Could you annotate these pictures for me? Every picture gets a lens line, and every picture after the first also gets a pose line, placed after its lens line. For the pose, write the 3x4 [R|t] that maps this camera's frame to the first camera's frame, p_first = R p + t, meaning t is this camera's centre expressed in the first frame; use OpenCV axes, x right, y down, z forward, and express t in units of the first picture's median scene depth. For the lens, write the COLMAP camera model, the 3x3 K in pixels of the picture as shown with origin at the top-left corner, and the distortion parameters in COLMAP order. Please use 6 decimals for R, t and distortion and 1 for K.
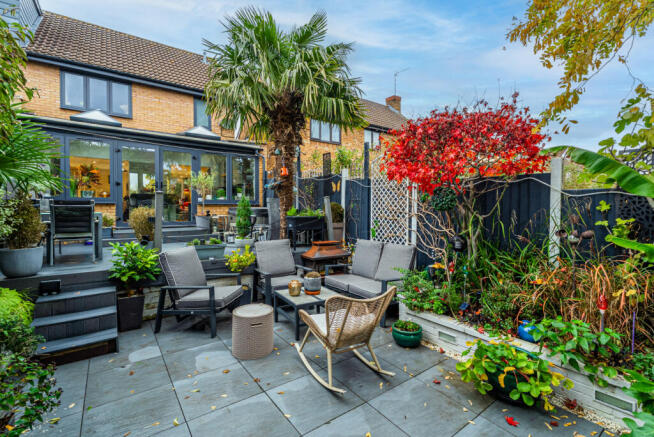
lens RADIAL K [[295.8, 0, 333.6], [0, 295.8, 212.9], [0, 0, 1]] dist [-0.004722, 0.001322]
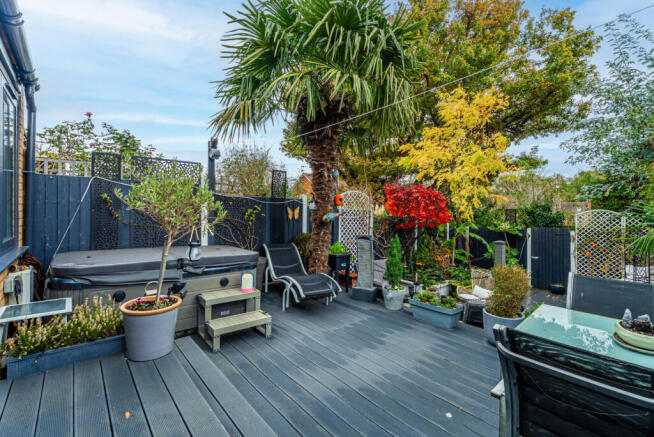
lens RADIAL K [[295.8, 0, 327.5], [0, 295.8, 212.7], [0, 0, 1]] dist [-0.004722, 0.001322]
pose [[-0.070106, -0.007323, 0.997513, -1.111718], [0.003042, 0.999967, 0.007555, -0.126624], [-0.997535, 0.003564, -0.070081, 1.256268]]
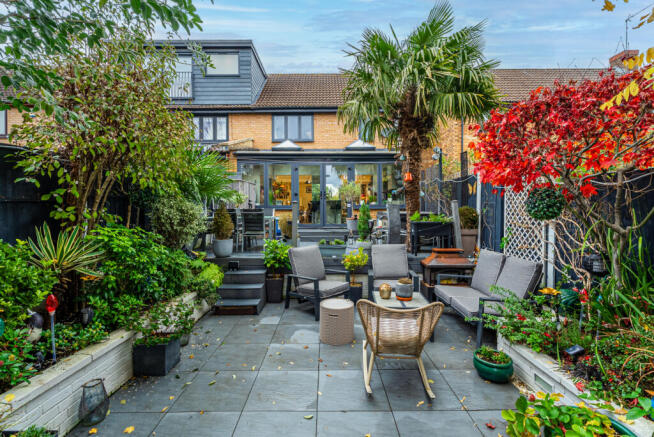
lens RADIAL K [[295.8, 0, 328.9], [0, 295.8, 219.0], [0, 0, 1]] dist [-0.004722, 0.001322]
pose [[0.802932, 0.009886, -0.595989, 0.252553], [-0.001904, 0.999900, 0.014021, -0.011300], [0.596068, -0.010123, 0.802870, 0.036302]]
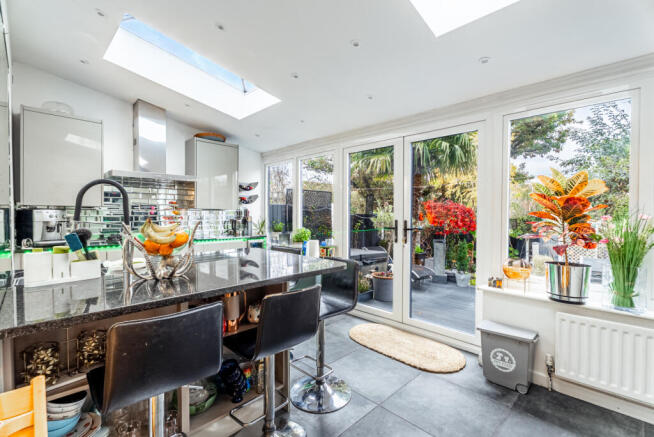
lens RADIAL K [[295.8, 0, 331.4], [0, 295.8, 218.8], [0, 0, 1]] dist [-0.004722, 0.001322]
pose [[-0.139779, -0.014781, 0.990072, -1.493790], [0.002133, 0.999882, 0.015229, -0.169696], [-0.990180, 0.004241, -0.139730, 1.758608]]
